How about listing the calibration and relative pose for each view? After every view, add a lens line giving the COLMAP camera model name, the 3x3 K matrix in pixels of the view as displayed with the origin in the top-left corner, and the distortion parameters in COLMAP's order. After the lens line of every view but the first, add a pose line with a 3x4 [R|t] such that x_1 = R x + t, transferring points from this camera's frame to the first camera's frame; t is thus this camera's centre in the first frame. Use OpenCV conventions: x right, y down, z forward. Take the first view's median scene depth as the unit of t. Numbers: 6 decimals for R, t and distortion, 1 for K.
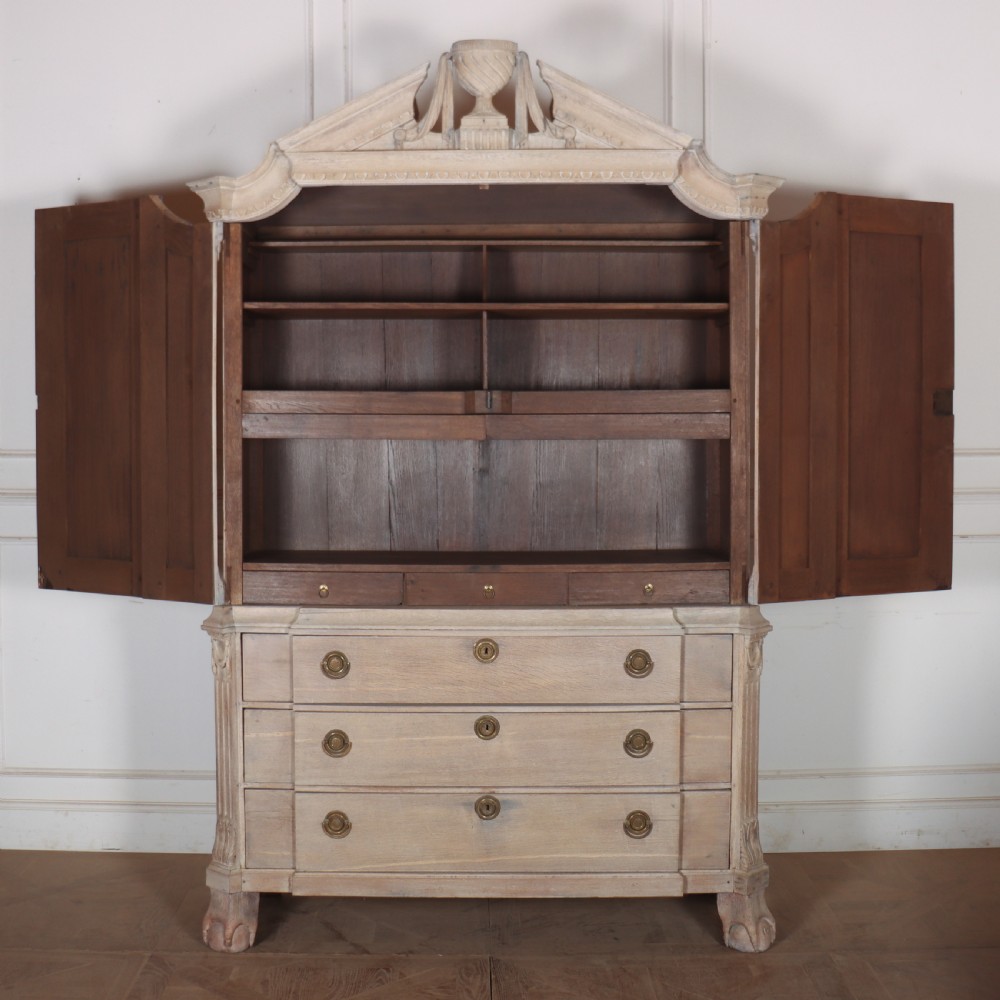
lens RADIAL K [[1707.0, 0, 444.8], [0, 1707.0, 543.5], [0, 0, 1]] dist [-0.164773, 0.000000]
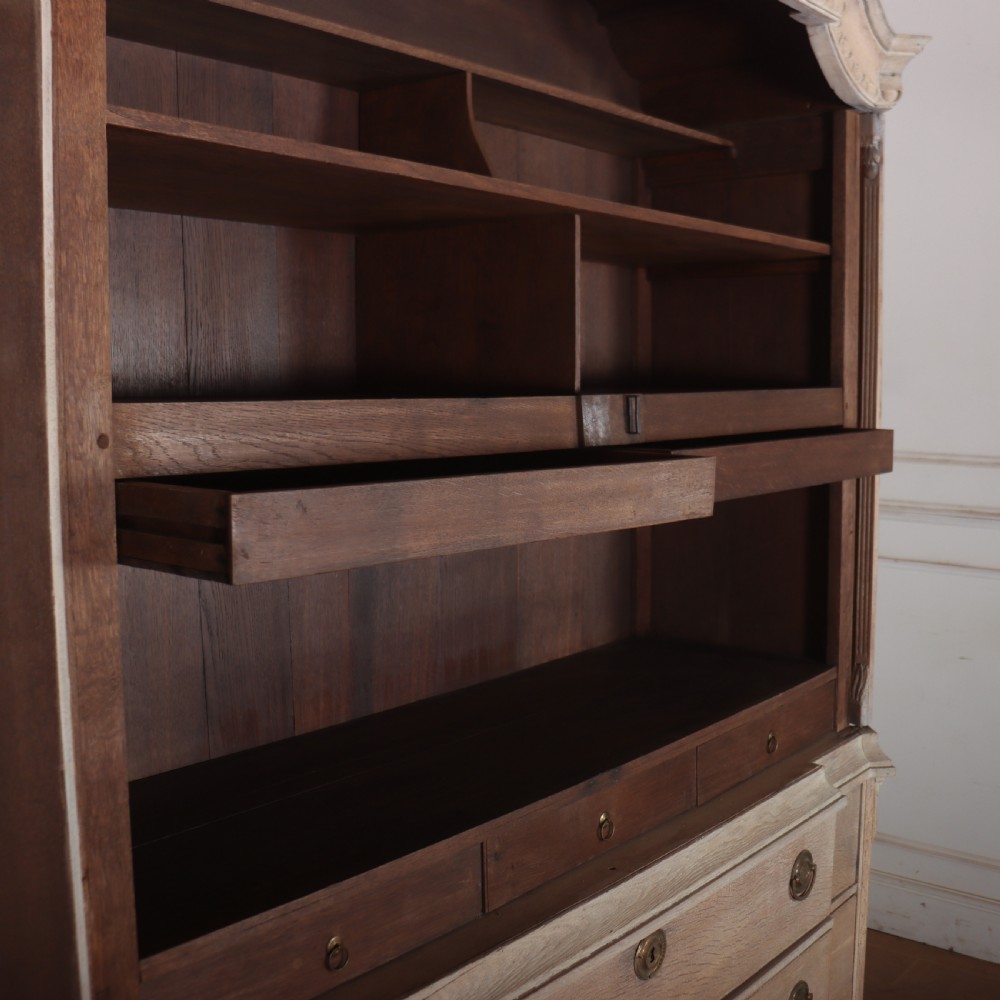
lens RADIAL K [[1227.0, 0, 500.0], [0, 1227.0, 498.6], [0, 0, 1]] dist [-0.113403, 0.000000]
pose [[0.564392, -0.083087, 0.821315, -0.258137], [0.059123, 0.996435, 0.060174, -0.083266], [-0.823387, 0.014597, 0.567293, 0.838690]]
